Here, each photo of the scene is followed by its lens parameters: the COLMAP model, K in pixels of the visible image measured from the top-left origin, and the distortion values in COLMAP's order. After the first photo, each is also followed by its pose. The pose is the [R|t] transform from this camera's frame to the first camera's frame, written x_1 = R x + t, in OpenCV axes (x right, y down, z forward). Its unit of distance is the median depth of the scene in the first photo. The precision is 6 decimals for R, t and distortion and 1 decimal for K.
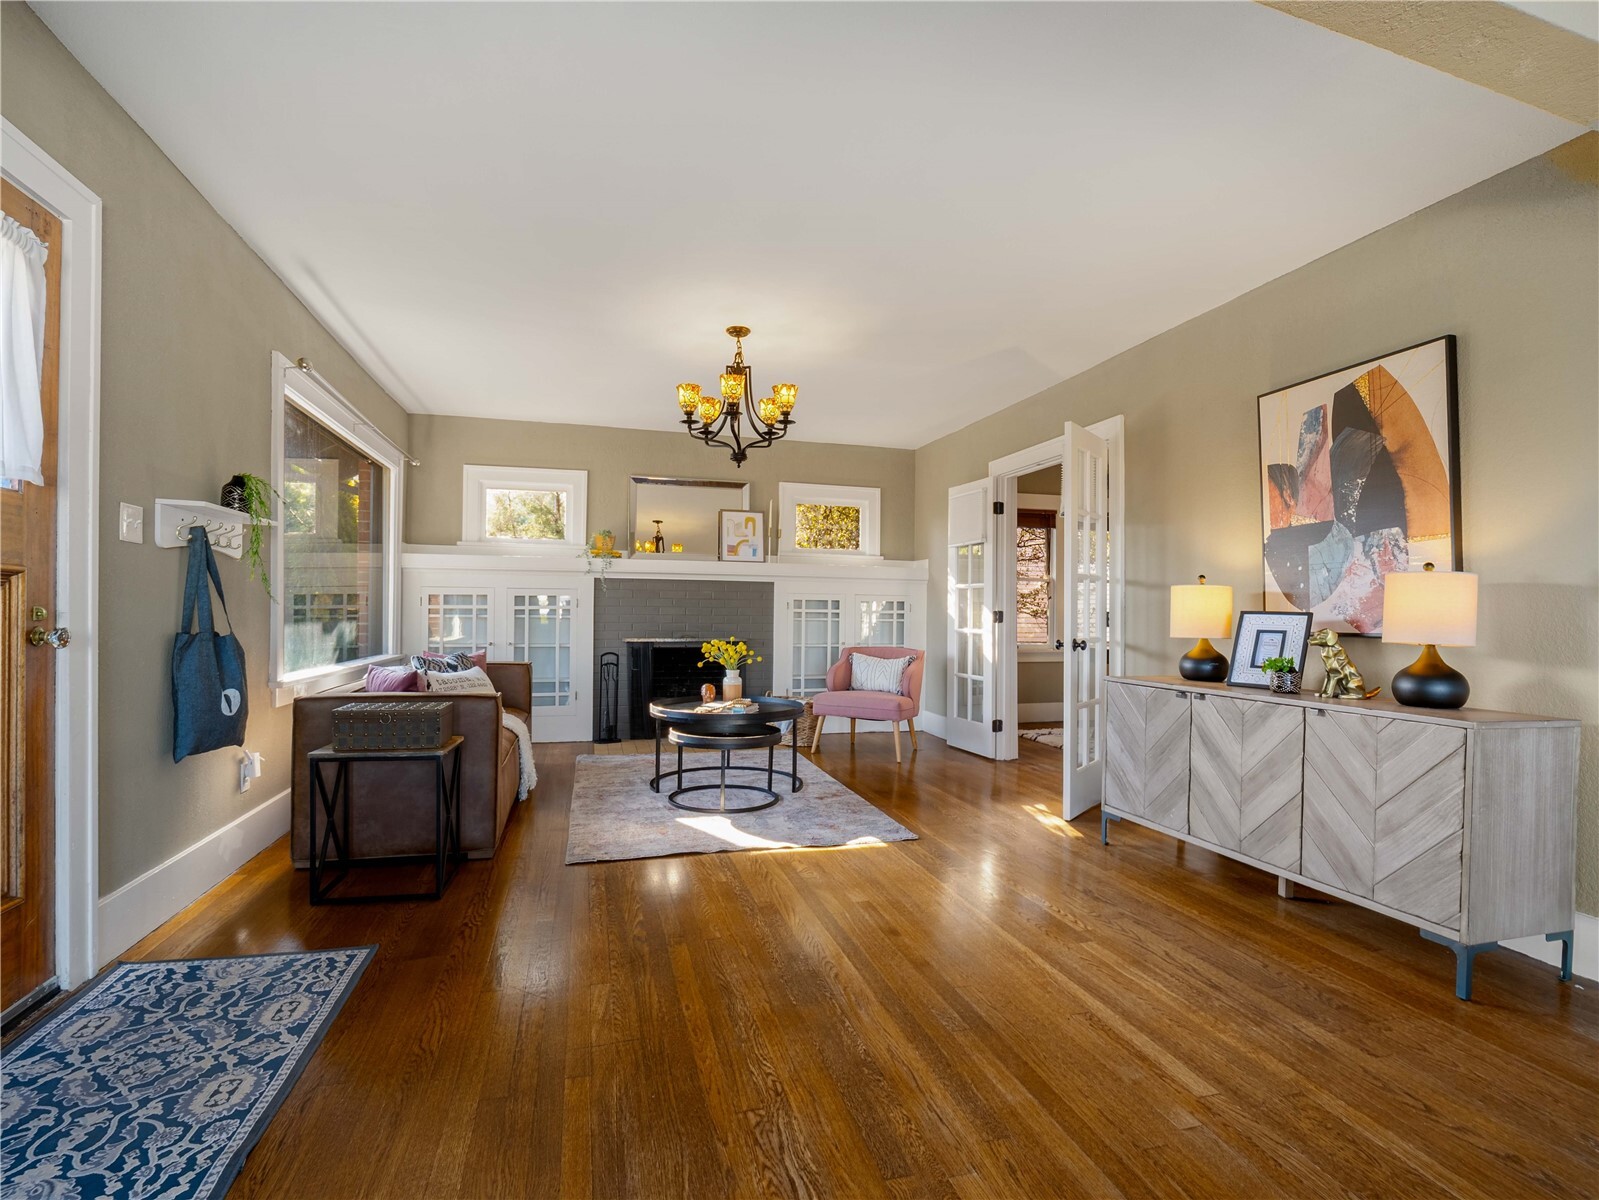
lens RADIAL K [[763.3, 0, 793.6], [0, 763.3, 602.6], [0, 0, 1]] dist [-0.026411, -0.000199]
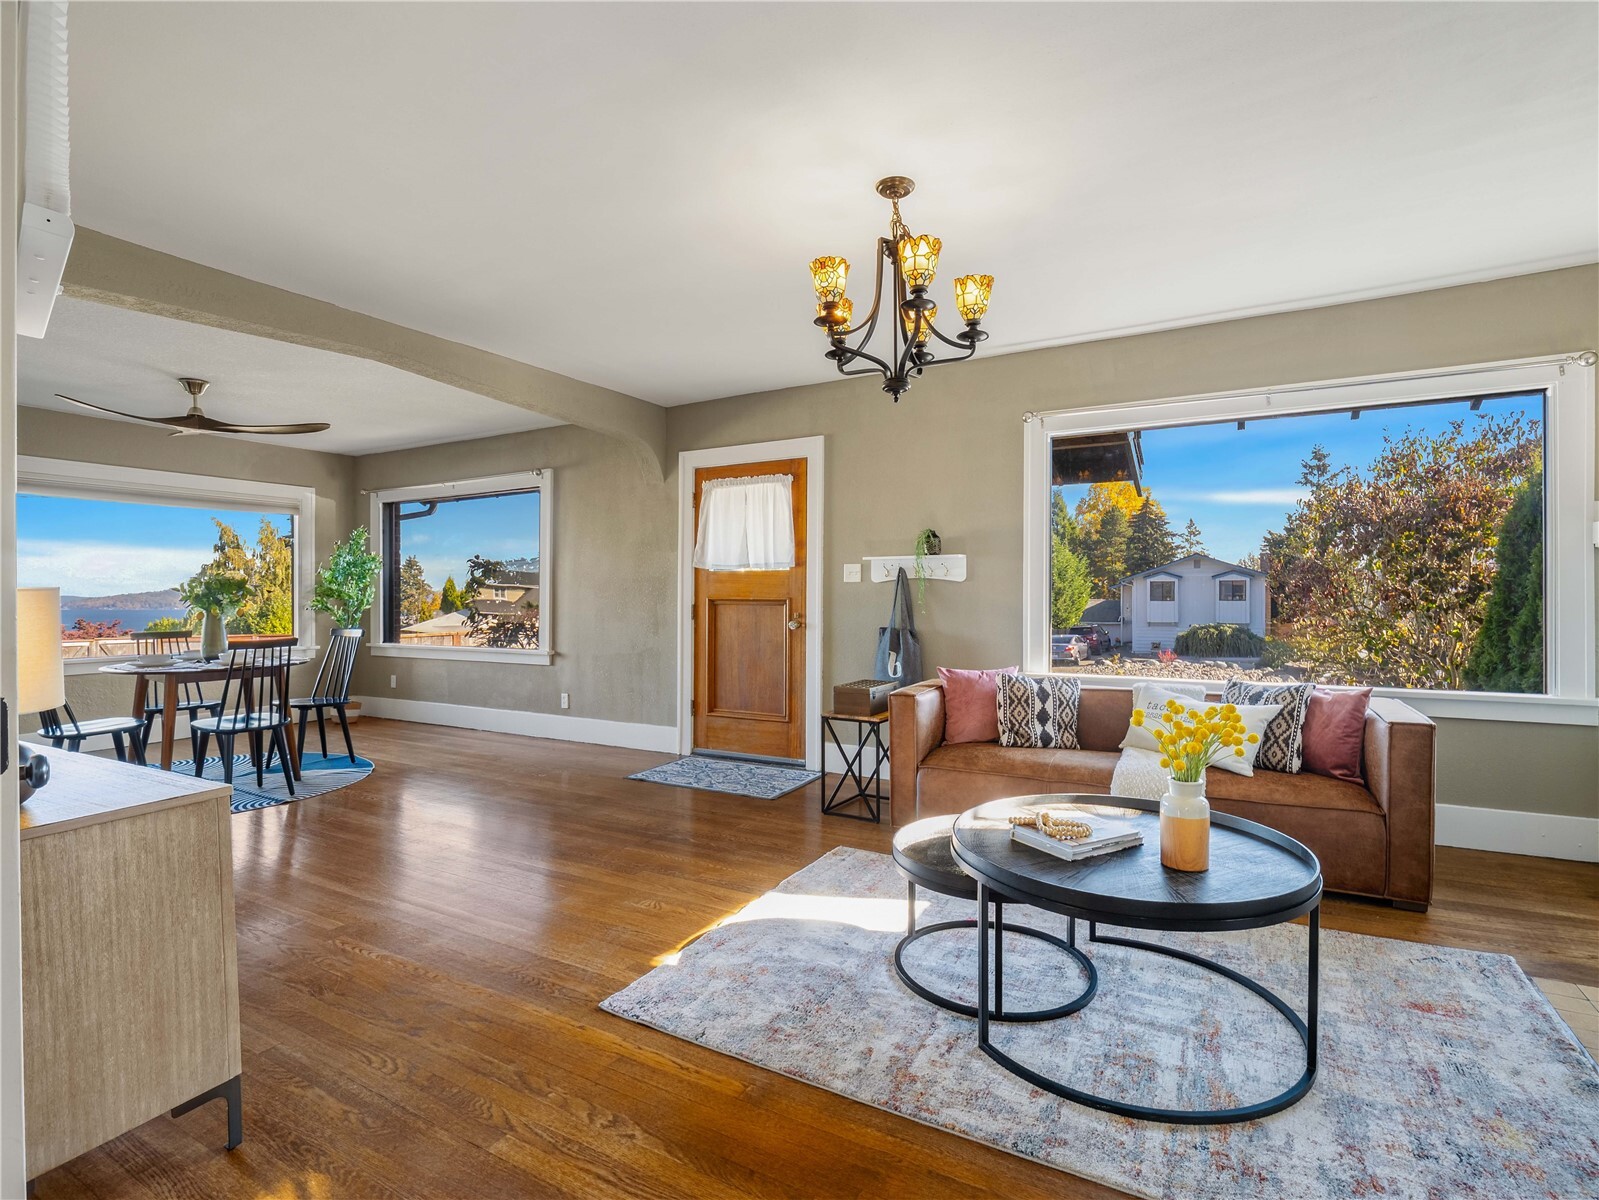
lens RADIAL K [[763.3, 0, 793.6], [0, 763.3, 602.6], [0, 0, 1]] dist [-0.026411, -0.000199]
pose [[-0.693219, 0.000410, -0.720727, 0.588978], [0.003115, 0.999992, -0.002427, -0.011670], [0.720720, -0.003927, -0.693215, 1.843393]]
